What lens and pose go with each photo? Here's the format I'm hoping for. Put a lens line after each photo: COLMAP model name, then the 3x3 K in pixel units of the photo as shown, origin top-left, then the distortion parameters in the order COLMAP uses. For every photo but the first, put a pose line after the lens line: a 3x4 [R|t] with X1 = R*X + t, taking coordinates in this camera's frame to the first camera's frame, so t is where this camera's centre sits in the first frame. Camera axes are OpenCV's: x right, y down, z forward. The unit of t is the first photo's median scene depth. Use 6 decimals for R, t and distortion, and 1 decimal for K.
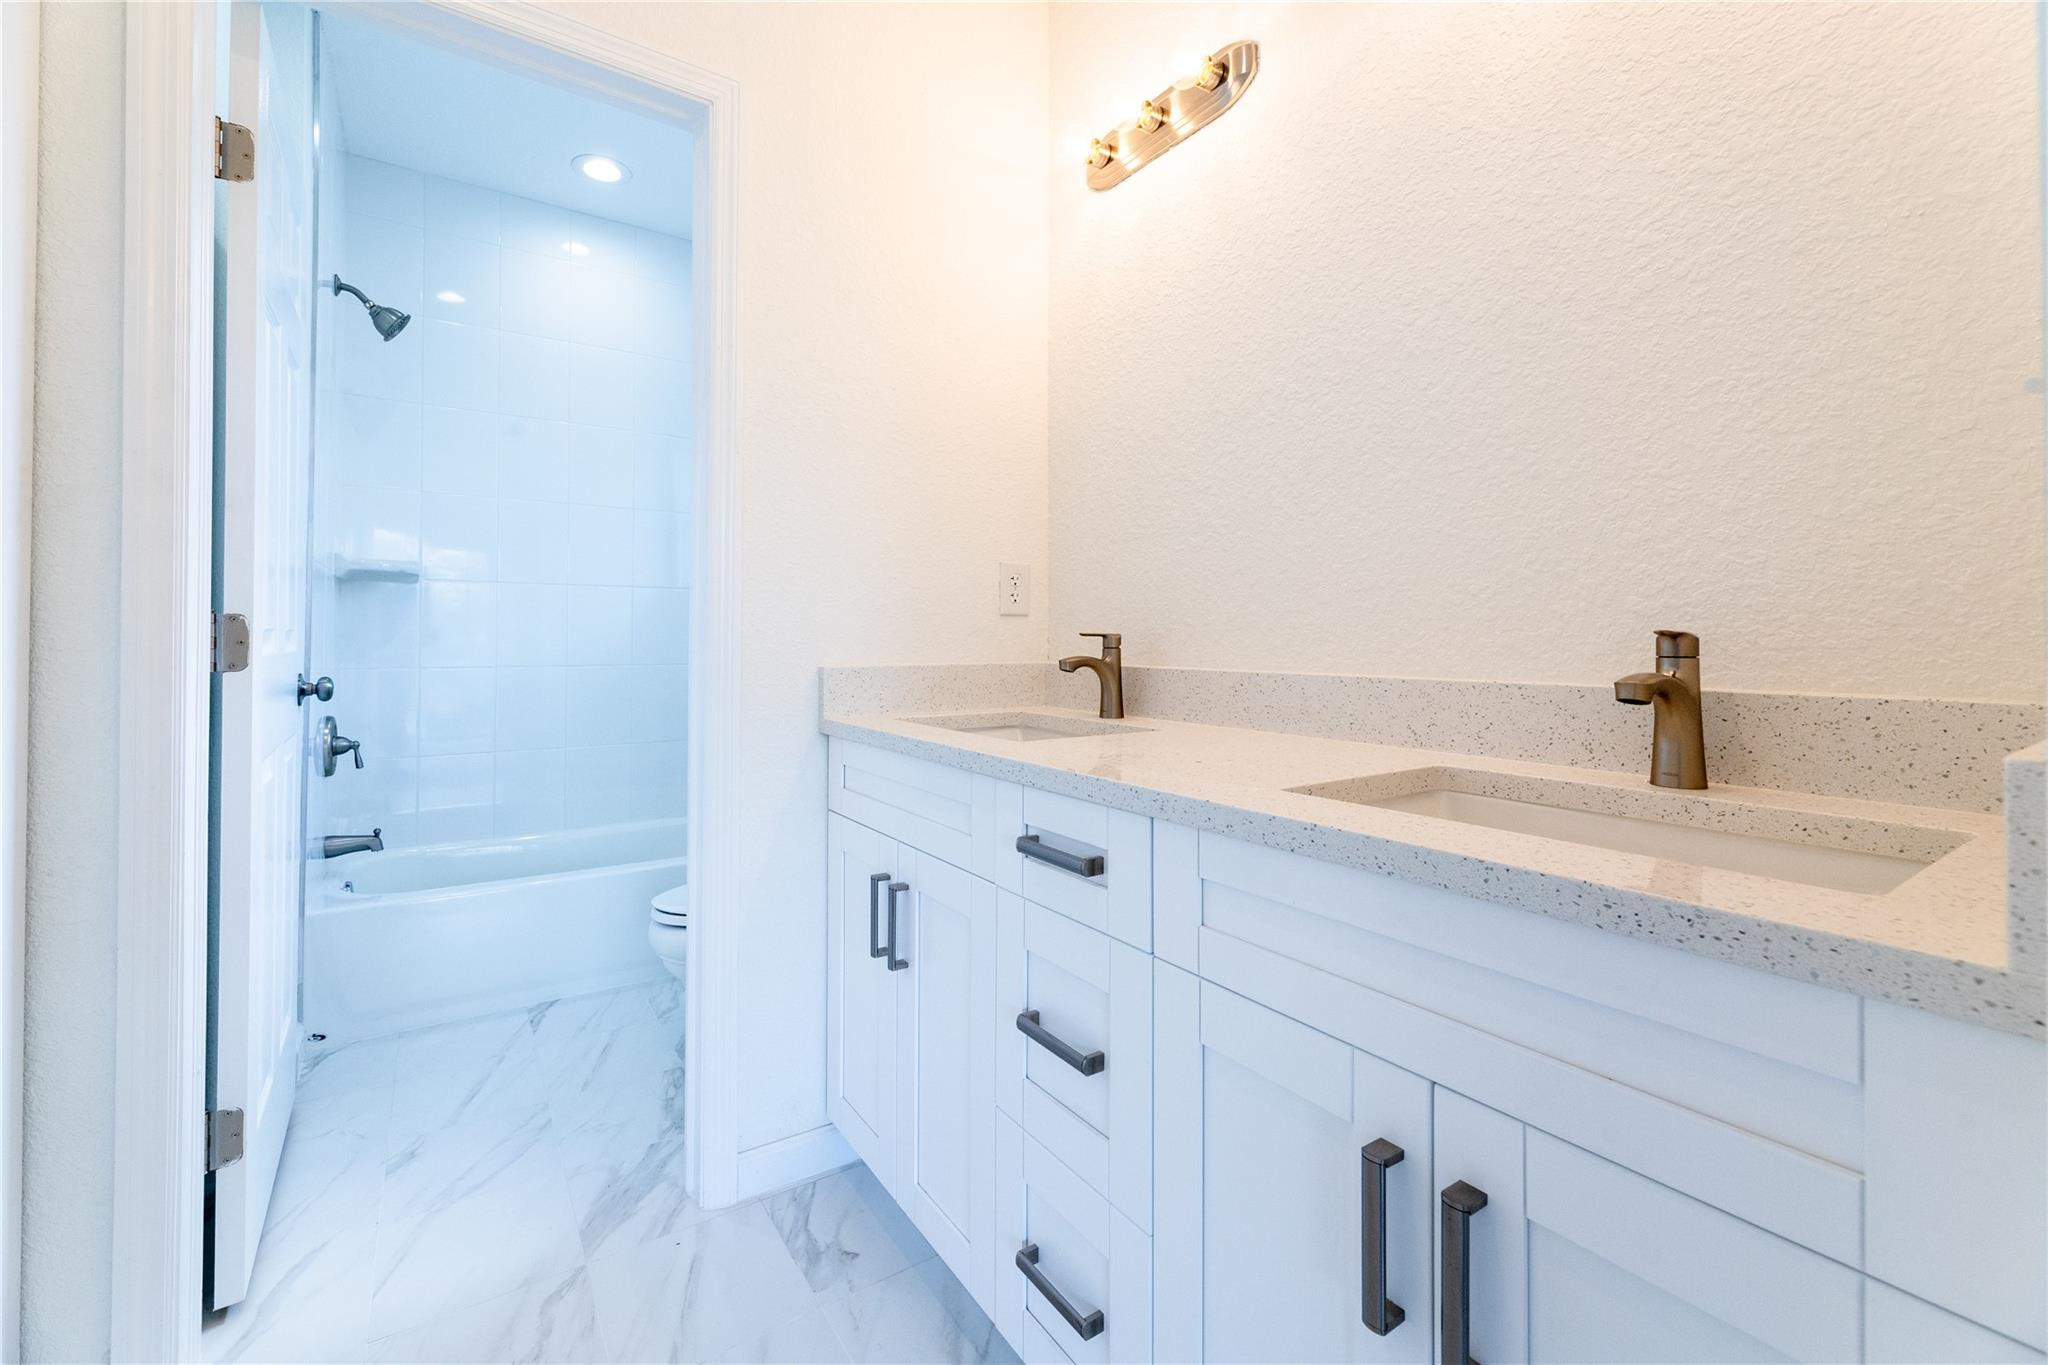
lens RADIAL K [[838.3, 0, 1014.2], [0, 838.3, 662.9], [0, 0, 1]] dist [0.000791, 0.000029]
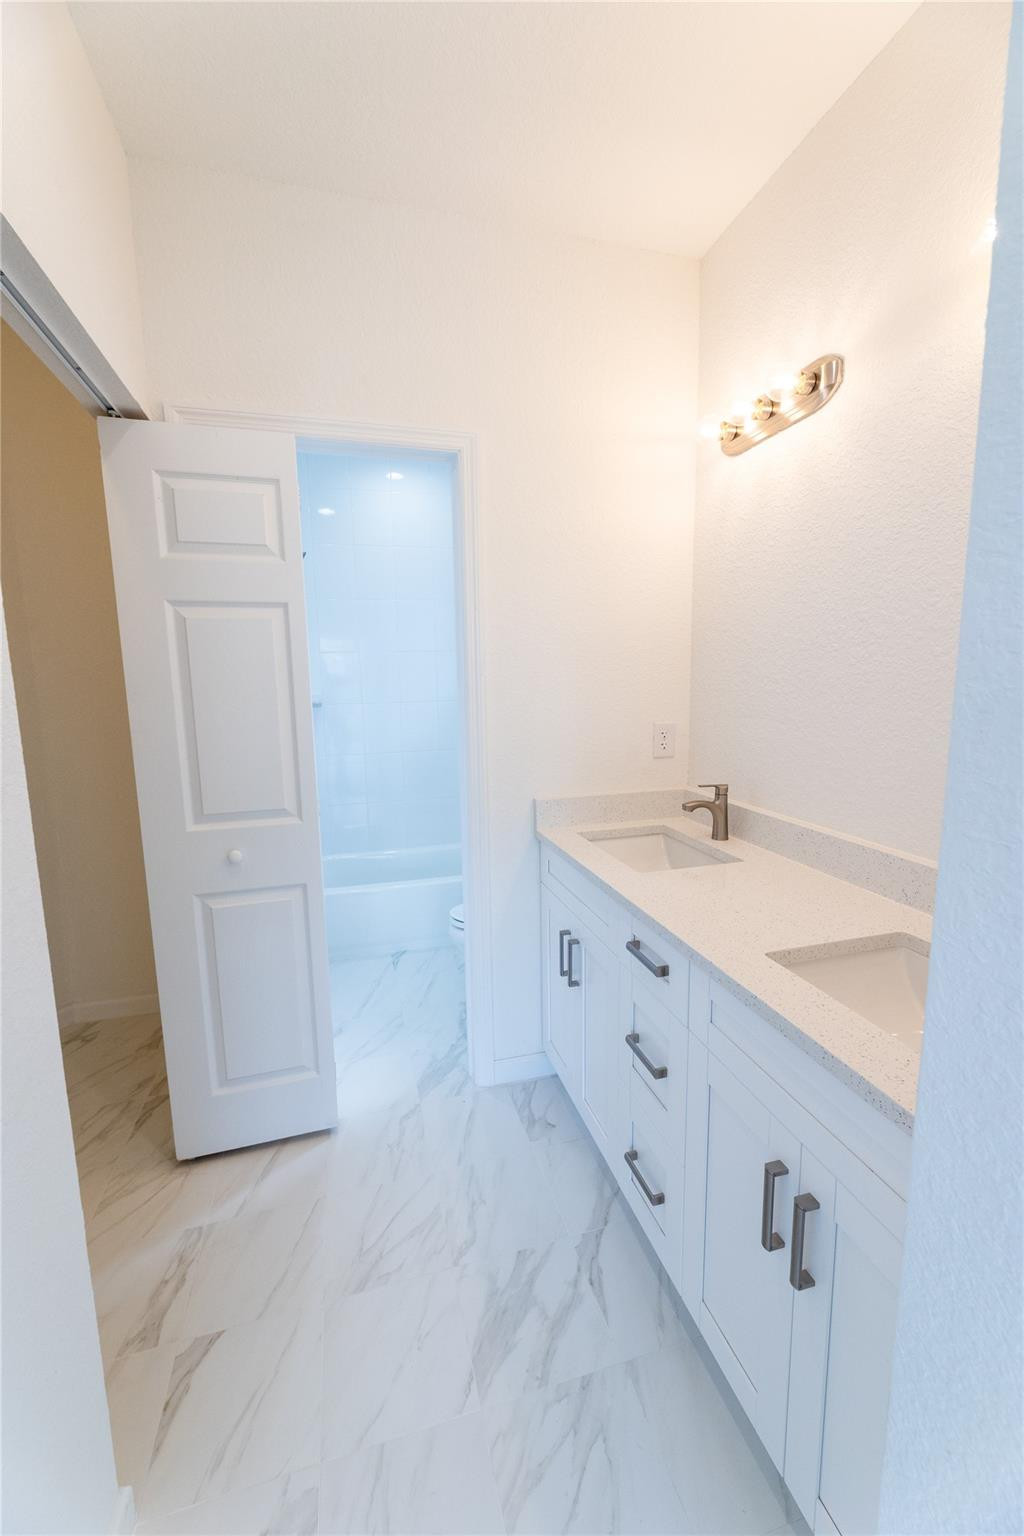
lens RADIAL K [[650.3, 0, 532.0], [0, 650.3, 781.0], [0, 0, 1]] dist [0.002387, -0.000090]
pose [[0.951183, 0.040935, -0.305902, 0.158079], [0.014604, 0.984084, 0.177100, -0.265661], [0.308283, -0.172922, 0.935446, -0.193810]]
